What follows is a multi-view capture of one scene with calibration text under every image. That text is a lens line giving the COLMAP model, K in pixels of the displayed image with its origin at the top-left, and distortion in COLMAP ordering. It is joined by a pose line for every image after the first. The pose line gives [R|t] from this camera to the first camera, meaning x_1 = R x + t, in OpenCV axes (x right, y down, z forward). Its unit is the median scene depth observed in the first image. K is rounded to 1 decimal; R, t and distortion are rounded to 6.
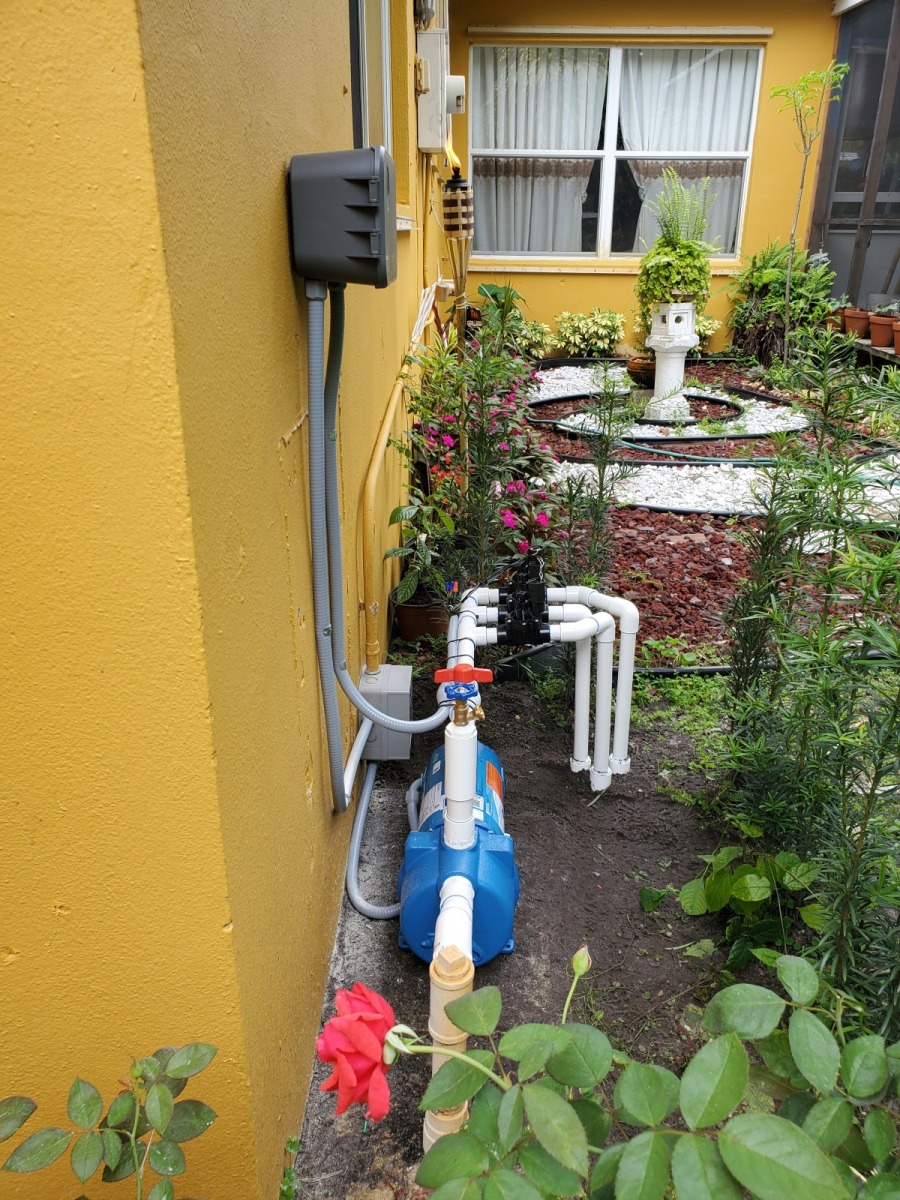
lens RADIAL K [[912.7, 0, 450.0], [0, 912.7, 600.0], [0, 0, 1]] dist [0.010772, -0.001797]
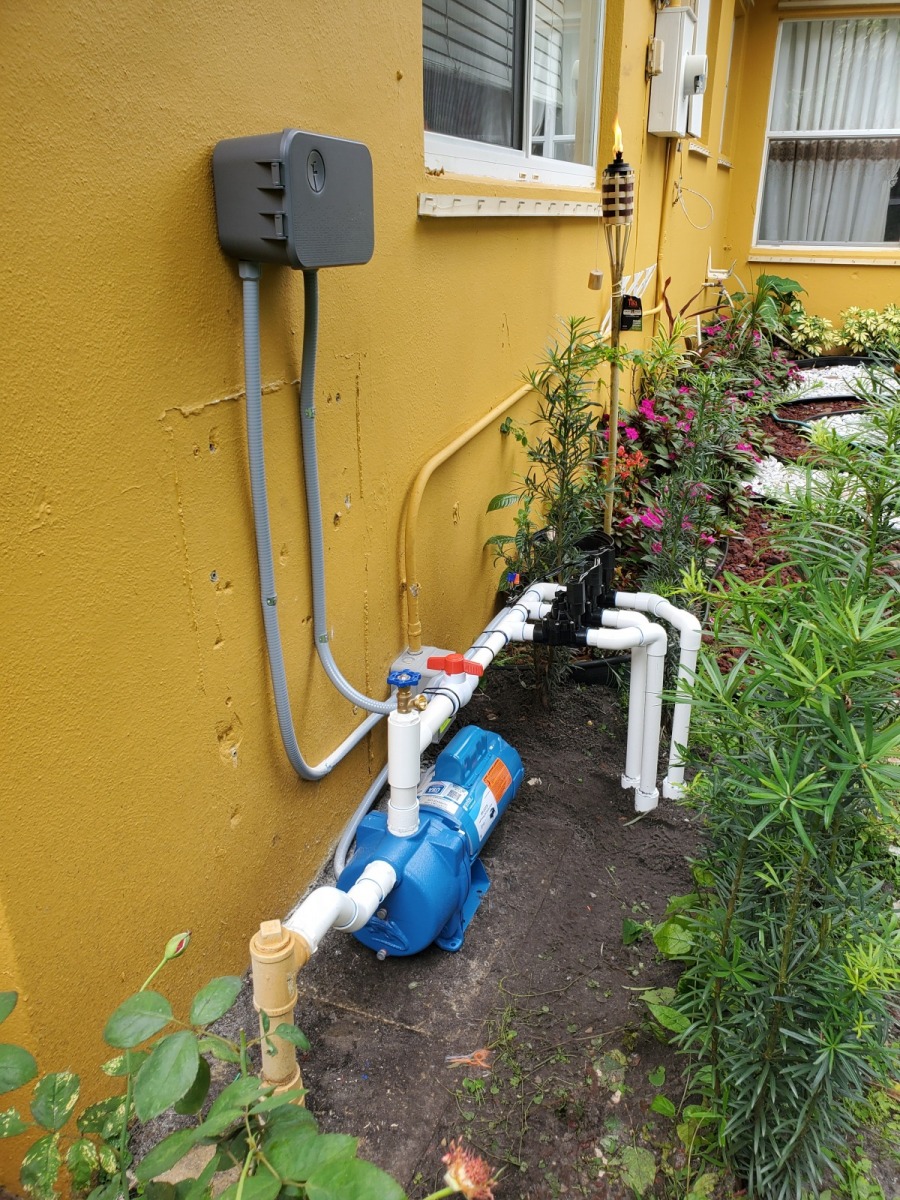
lens RADIAL K [[910.9, 0, 465.8], [0, 910.9, 592.6], [0, 0, 1]] dist [-0.011747, 0.050039]
pose [[0.950339, 0.119553, -0.287336, 0.181288], [-0.118086, 0.992749, 0.022497, -0.011929], [0.287942, 0.012550, 0.957565, 0.035887]]
